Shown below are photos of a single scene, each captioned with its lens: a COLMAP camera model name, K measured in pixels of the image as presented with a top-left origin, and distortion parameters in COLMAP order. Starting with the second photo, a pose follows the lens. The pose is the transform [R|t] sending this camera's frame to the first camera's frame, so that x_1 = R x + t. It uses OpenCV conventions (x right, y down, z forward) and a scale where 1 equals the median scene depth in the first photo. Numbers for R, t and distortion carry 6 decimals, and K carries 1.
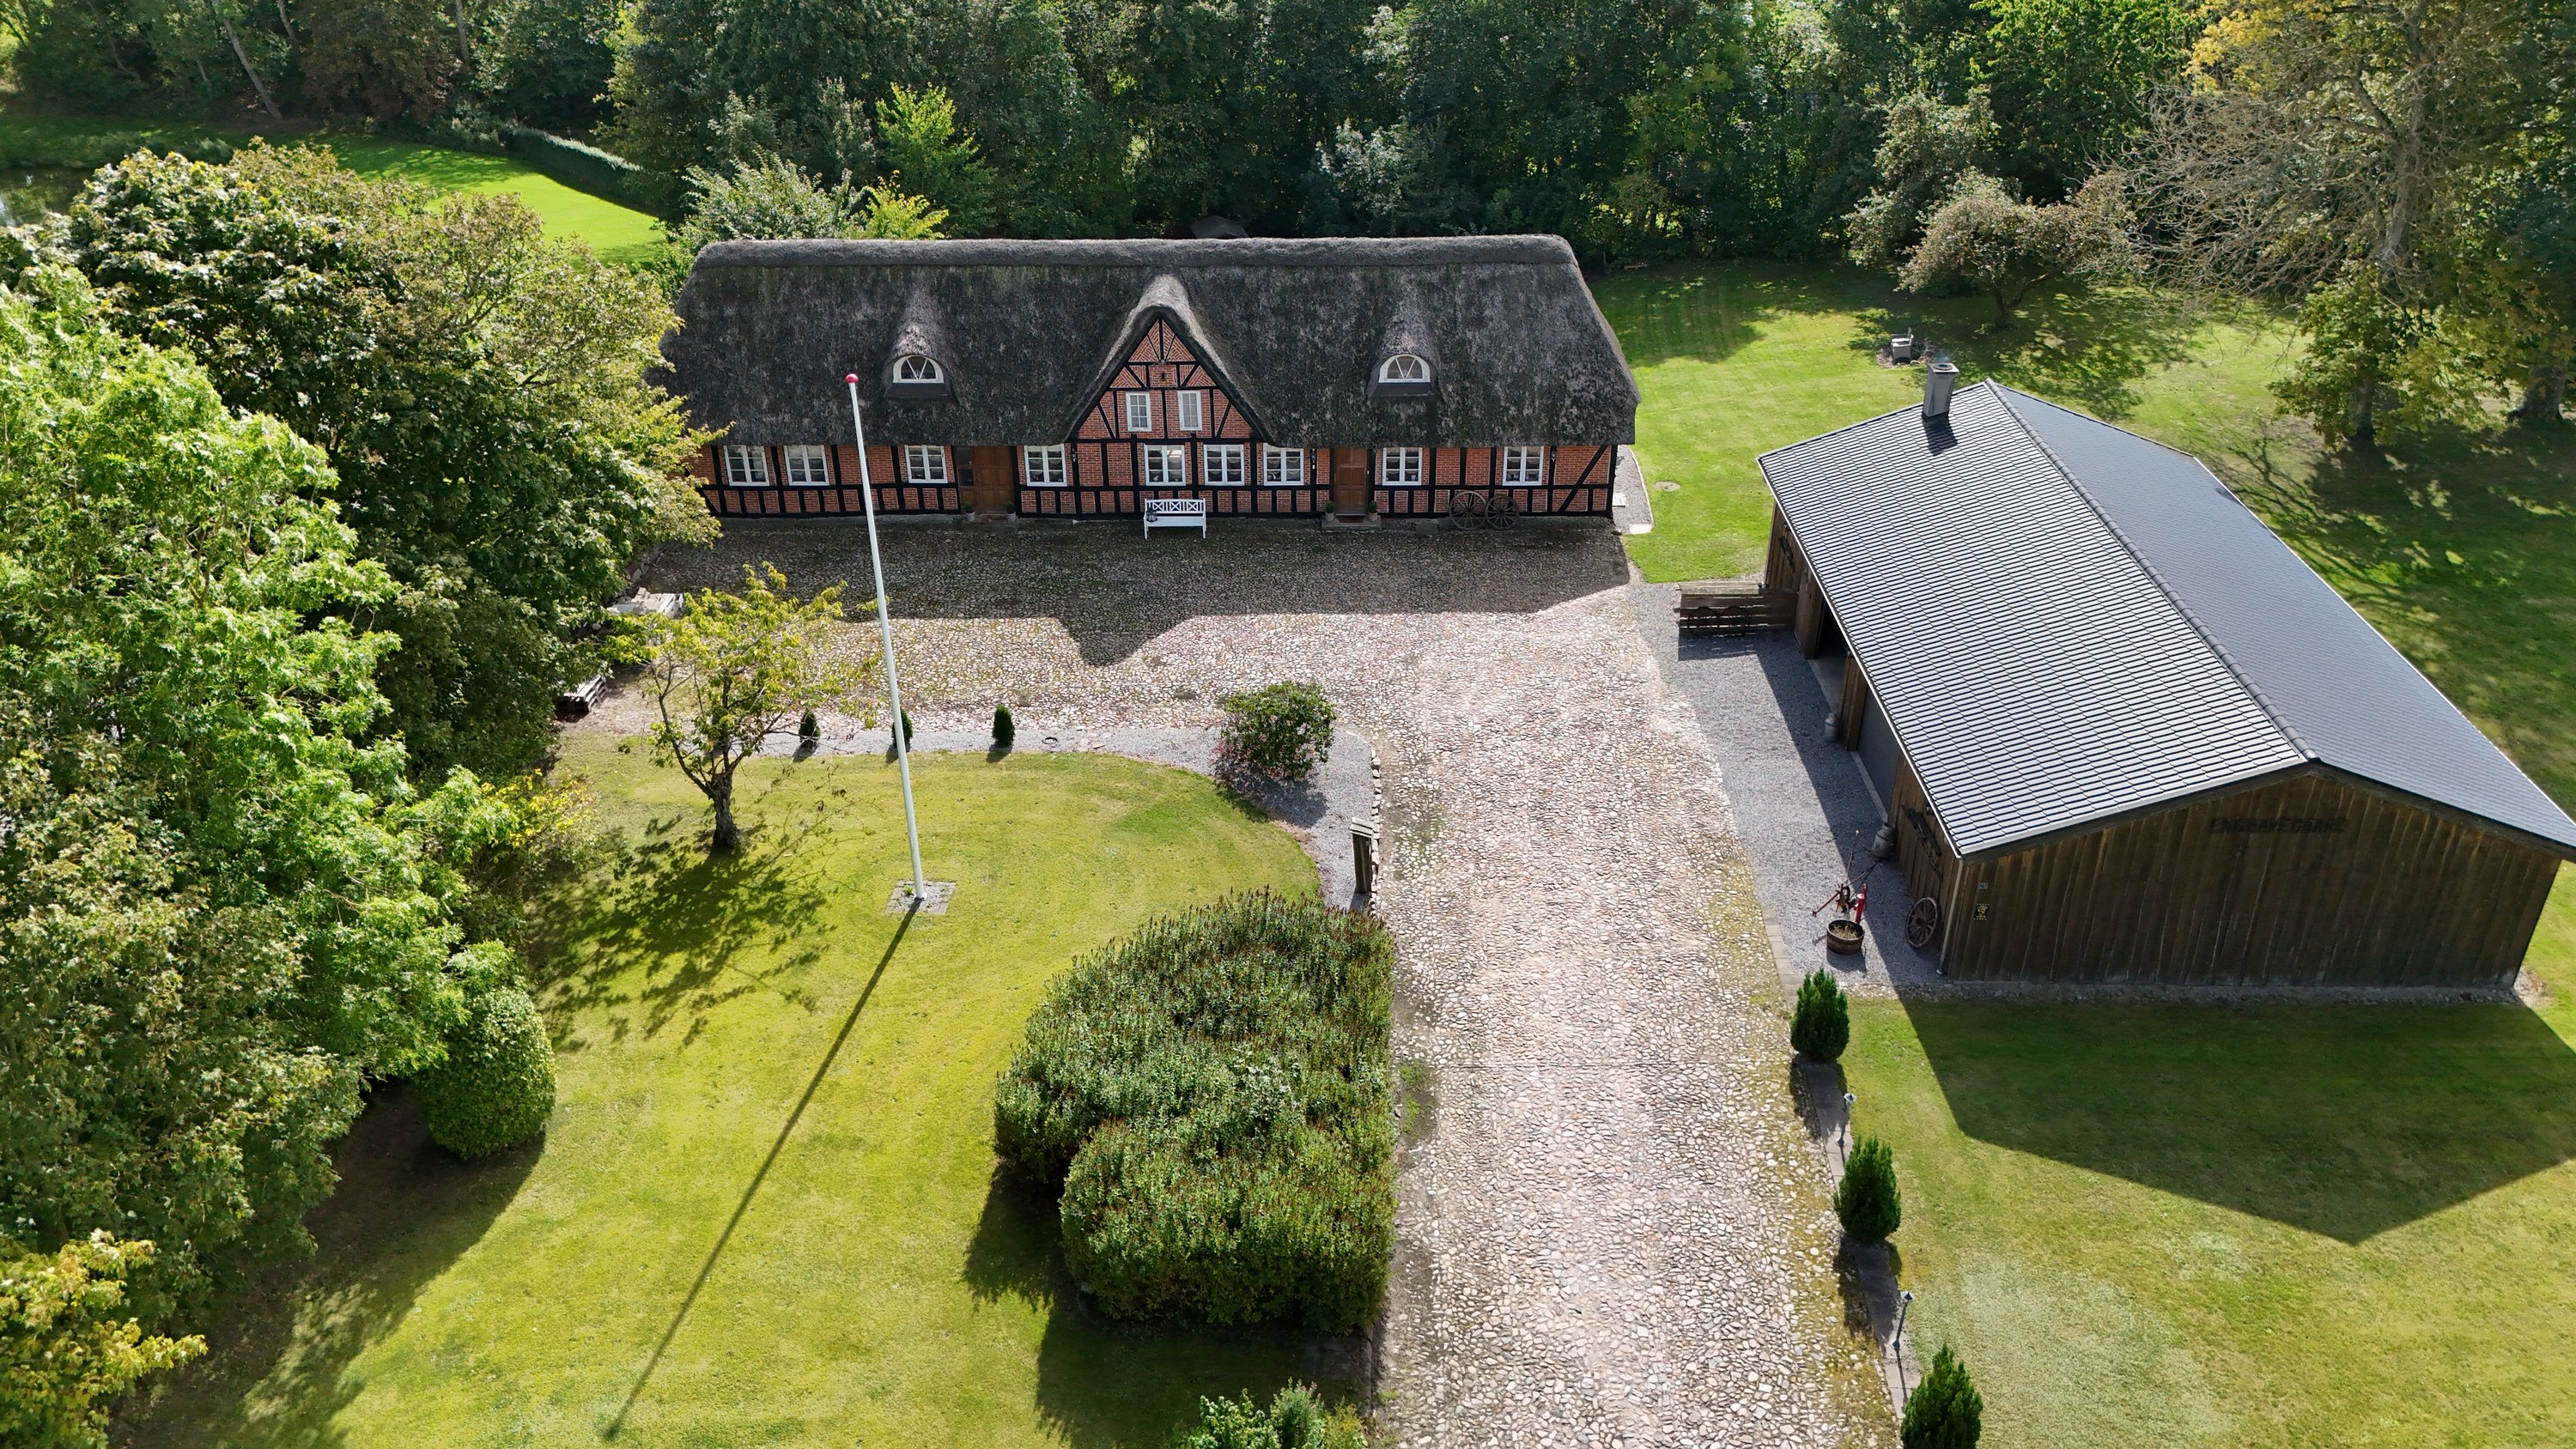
lens RADIAL K [[1871.1, 0, 1275.3], [0, 1871.1, 731.5], [0, 0, 1]] dist [0.099342, -0.127082]
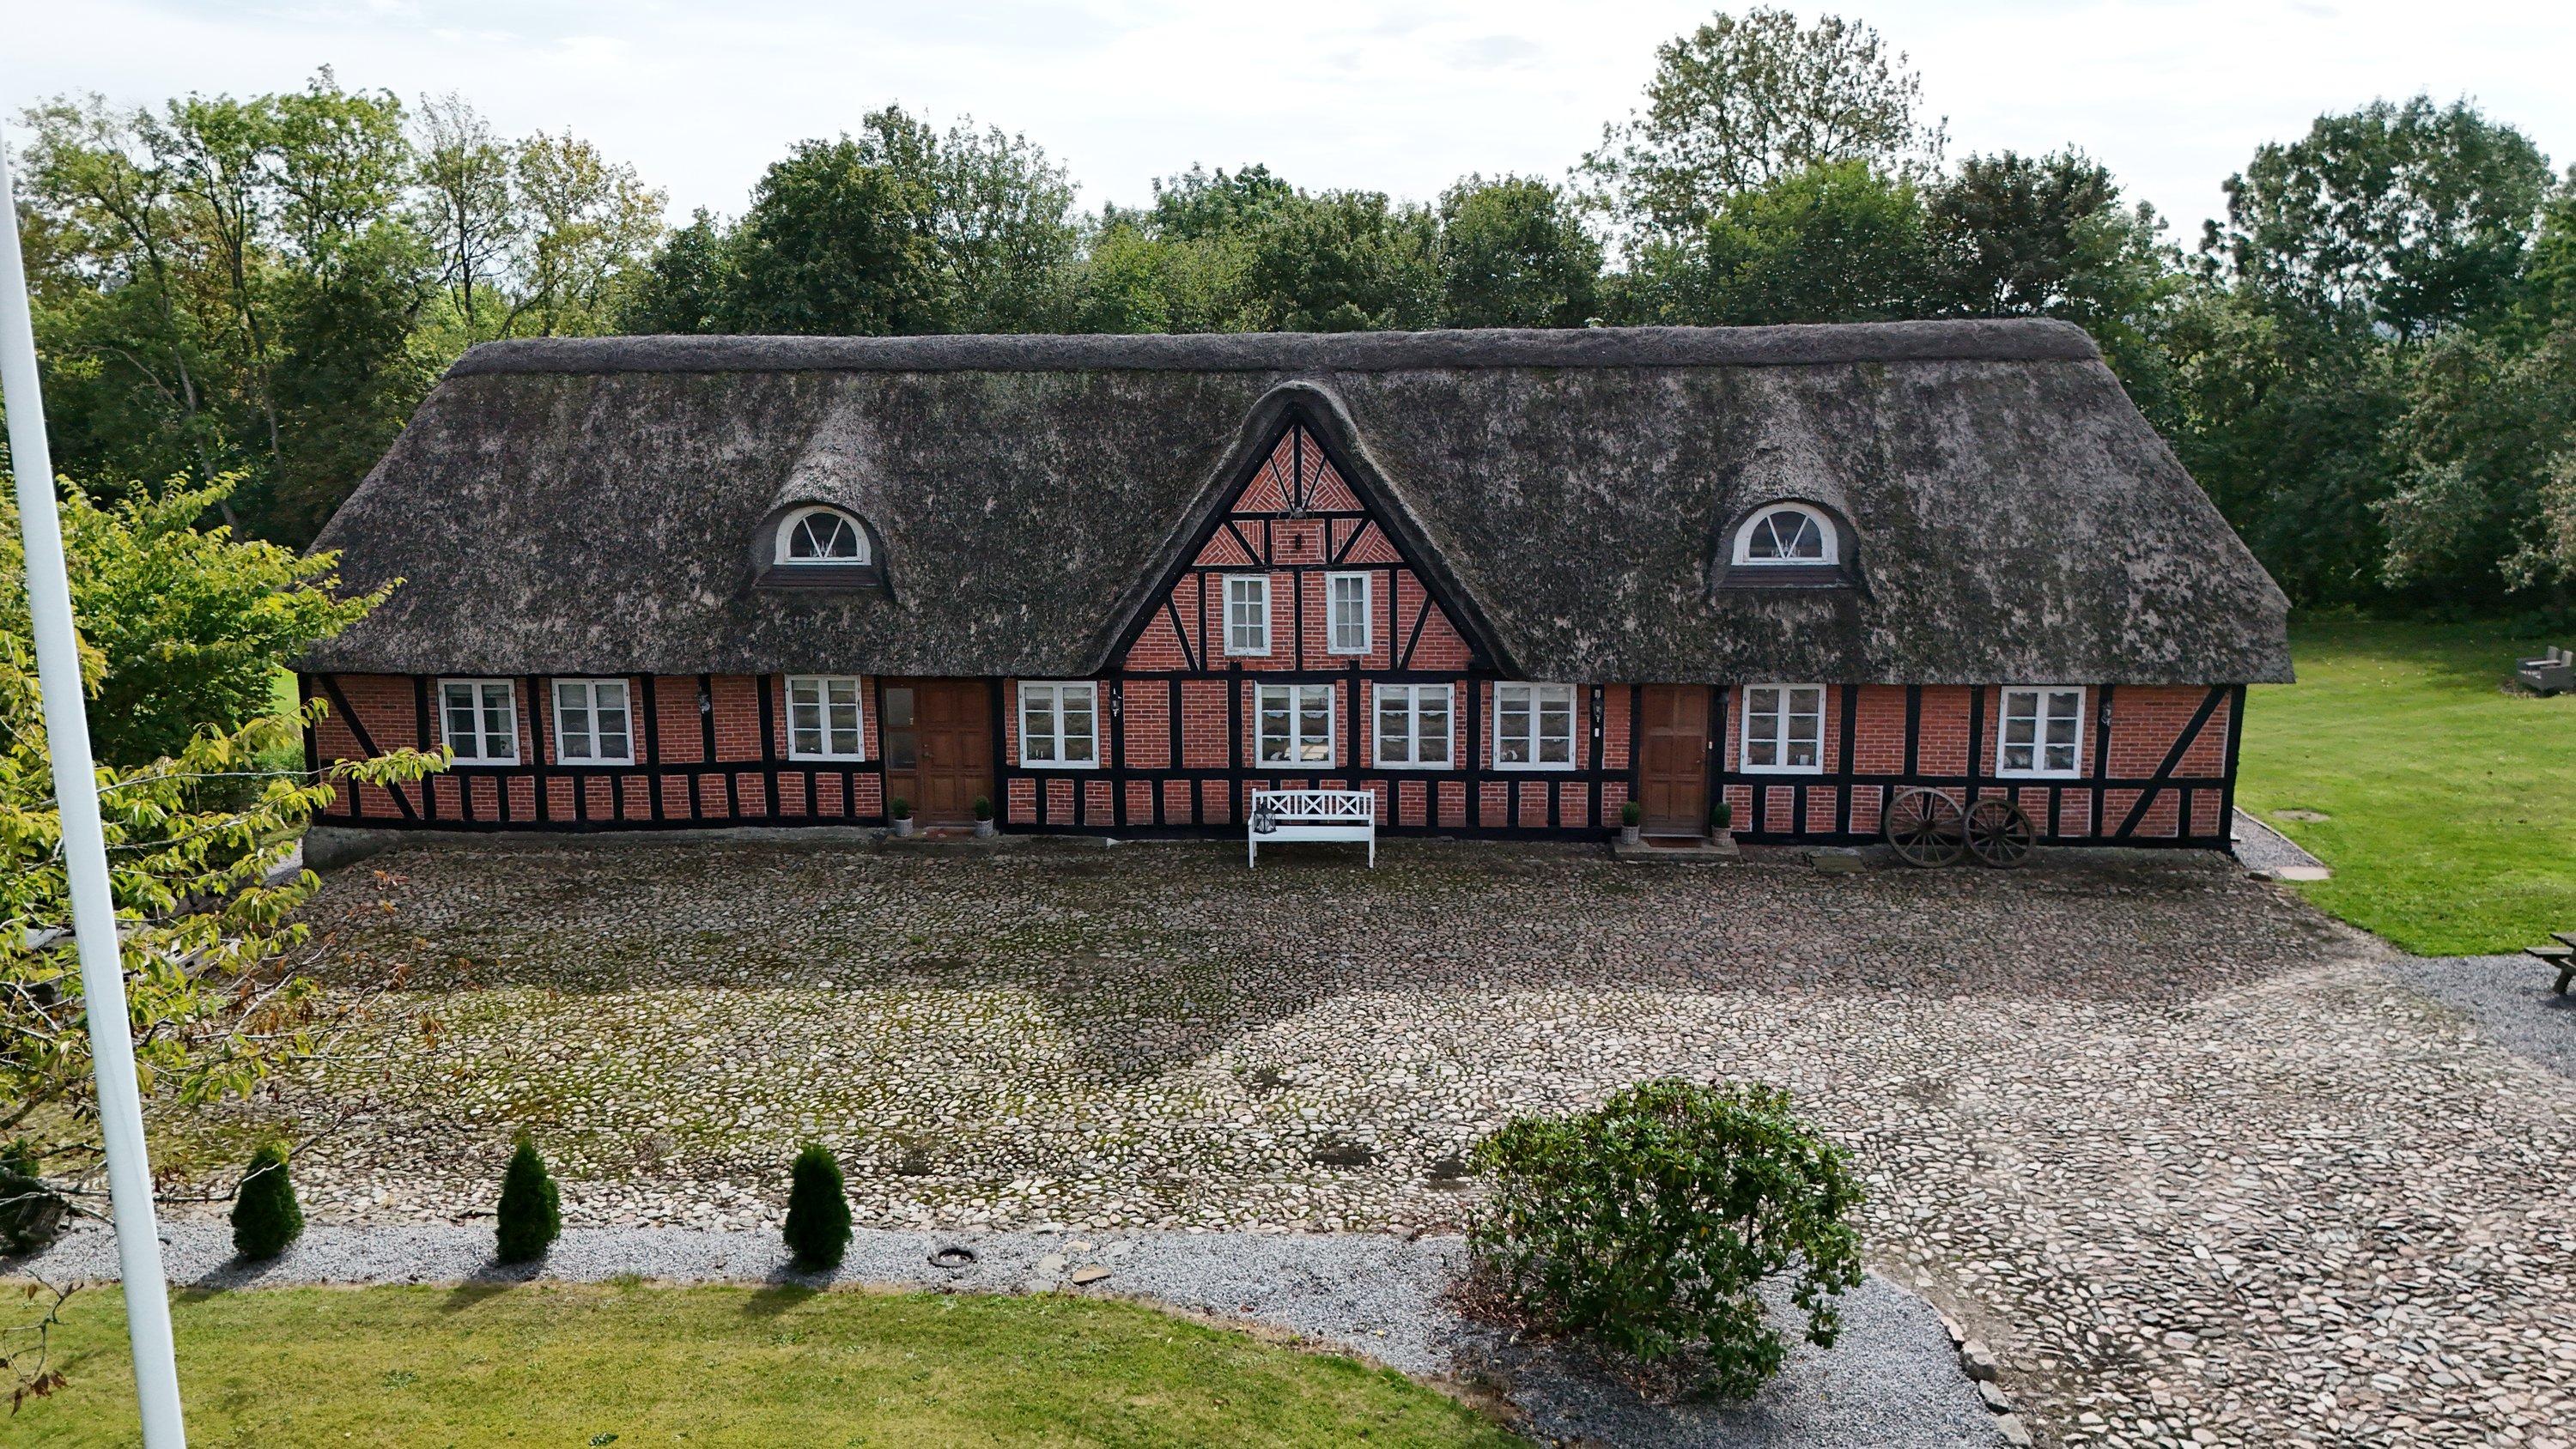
lens RADIAL K [[1879.5, 0, 1280.4], [0, 1879.5, 722.5], [0, 0, 1]] dist [0.135999, -0.297491]
pose [[0.998391, 0.014745, -0.054760, -0.035863], [-0.031541, 0.946853, -0.320116, 0.017555], [0.047130, 0.321328, 0.945794, 0.533897]]
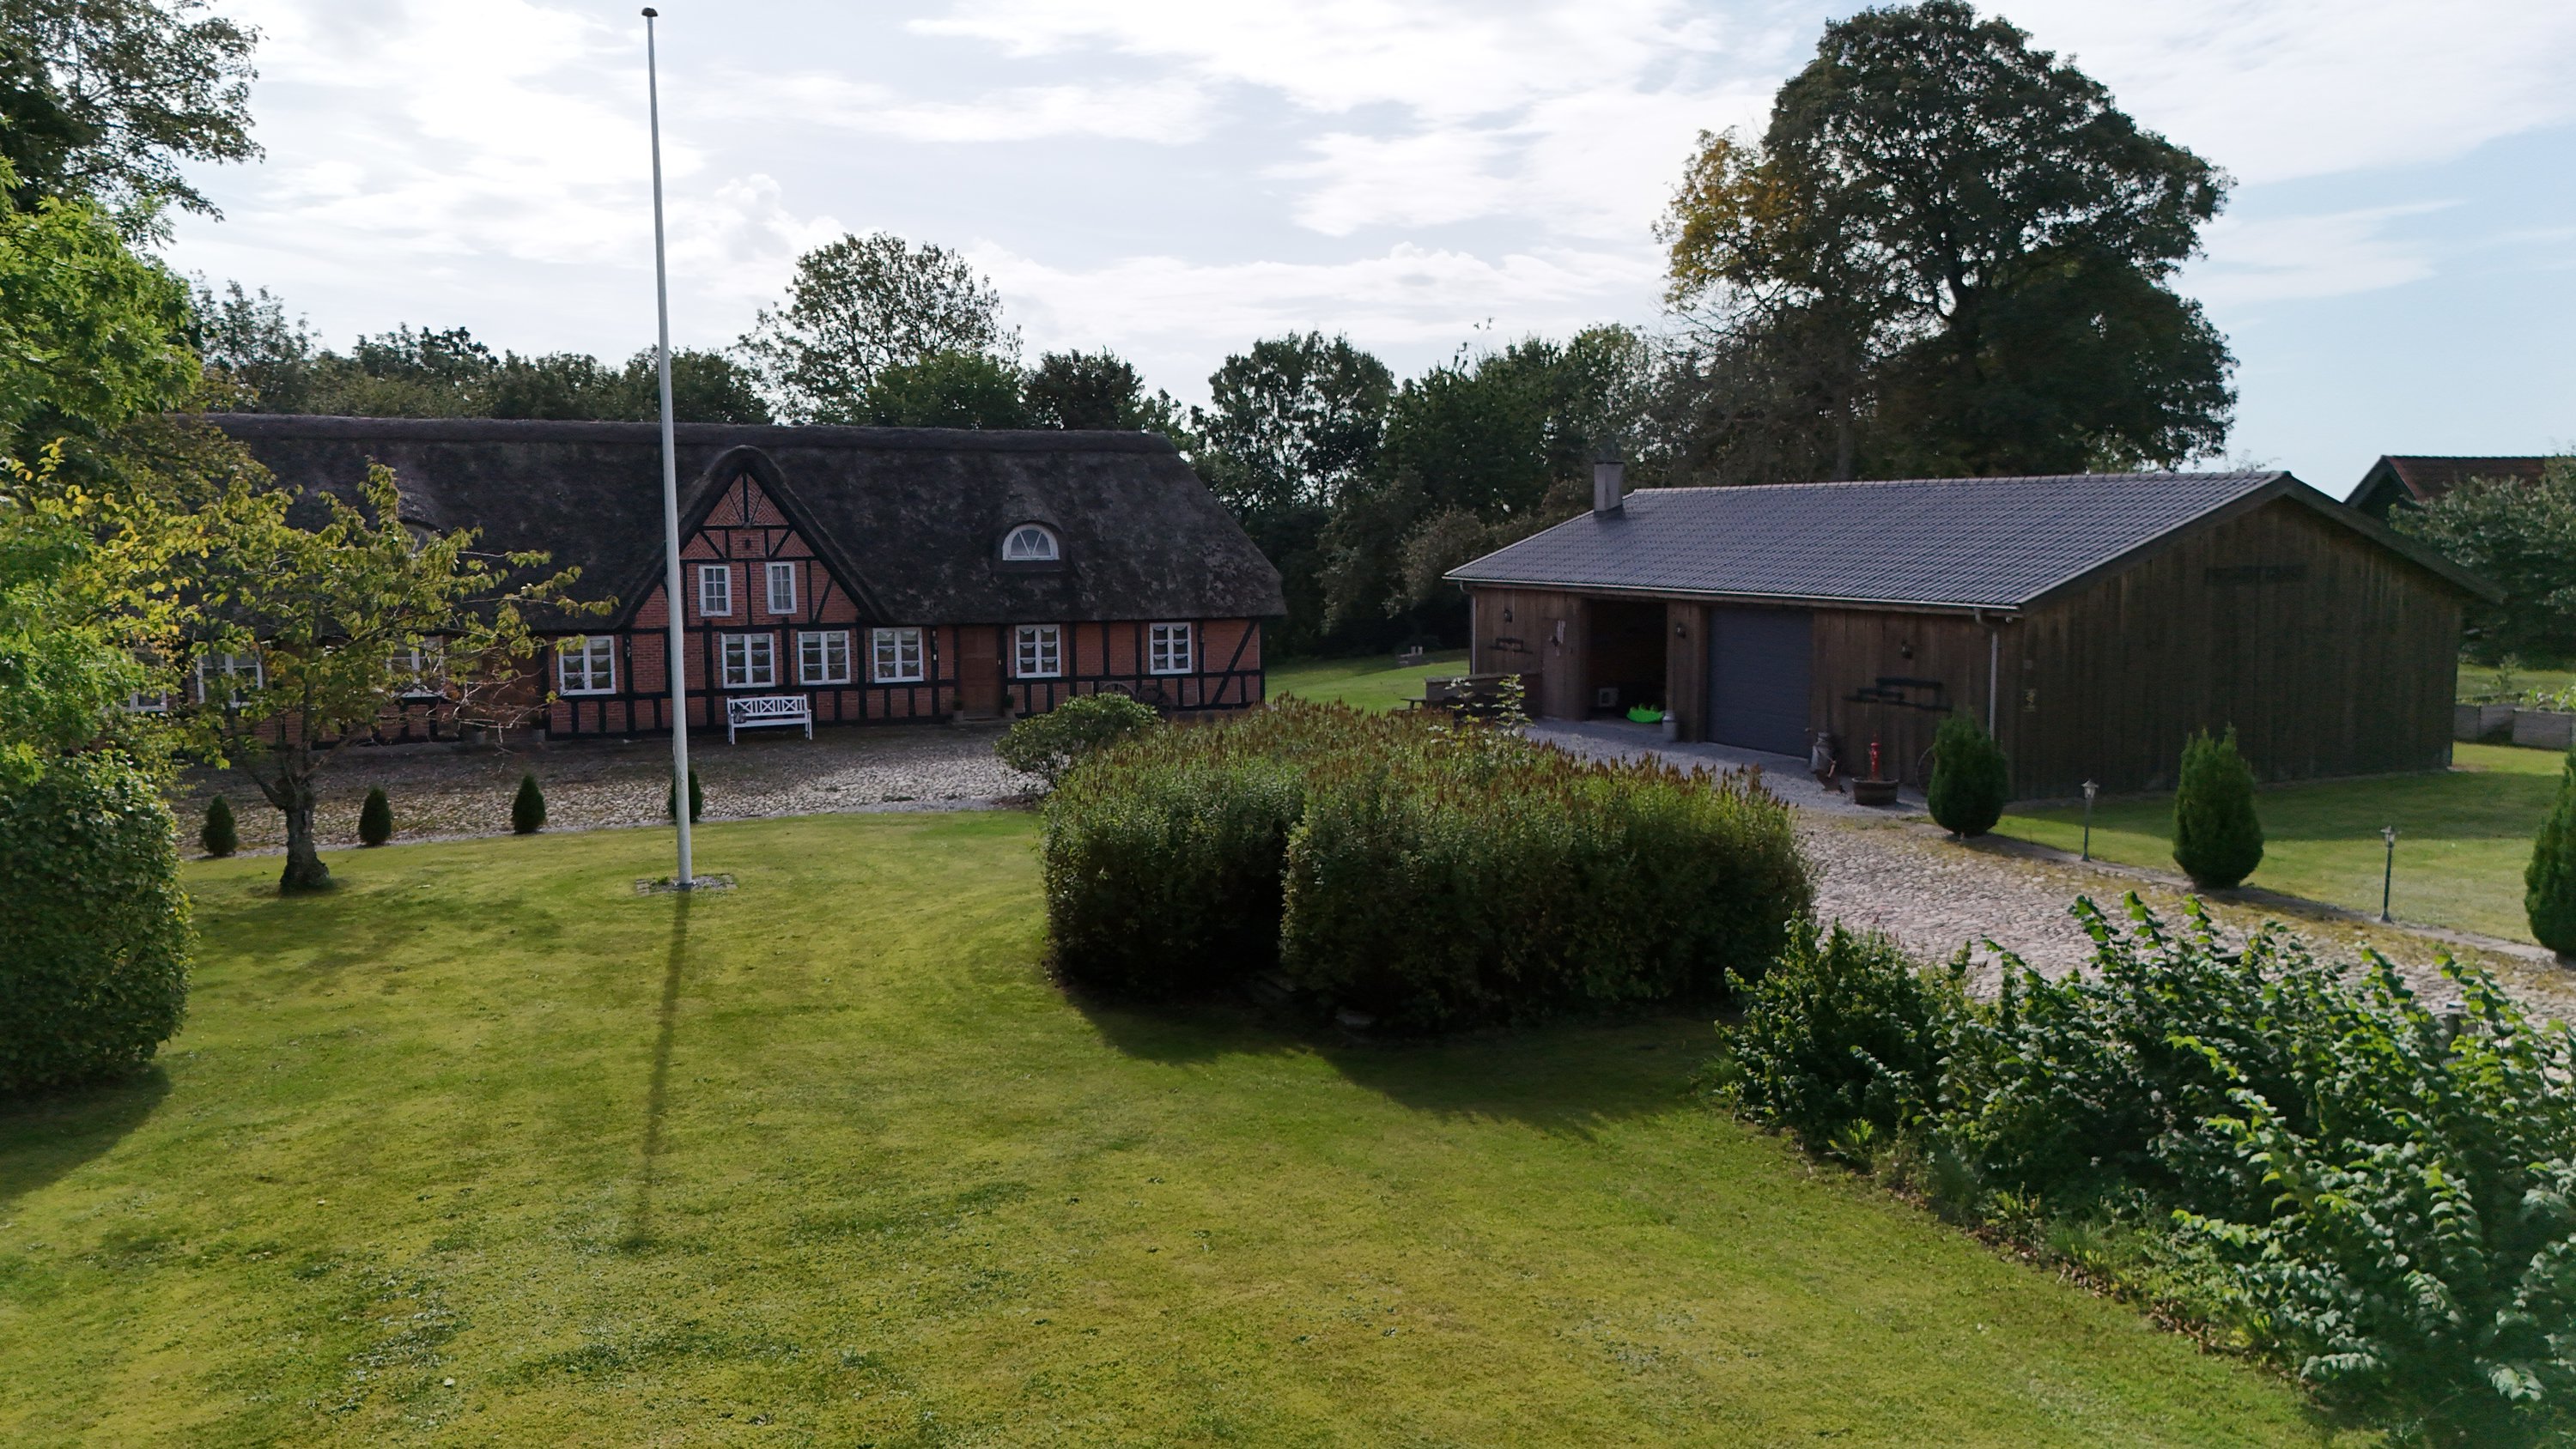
lens RADIAL K [[1879.5, 0, 1280.4], [0, 1879.5, 722.5], [0, 0, 1]] dist [0.135999, -0.297491]
pose [[0.905894, -0.034346, 0.422110, -0.198027], [0.206409, 0.906119, -0.369248, 0.229135], [-0.369800, 0.421627, 0.827937, 0.264783]]
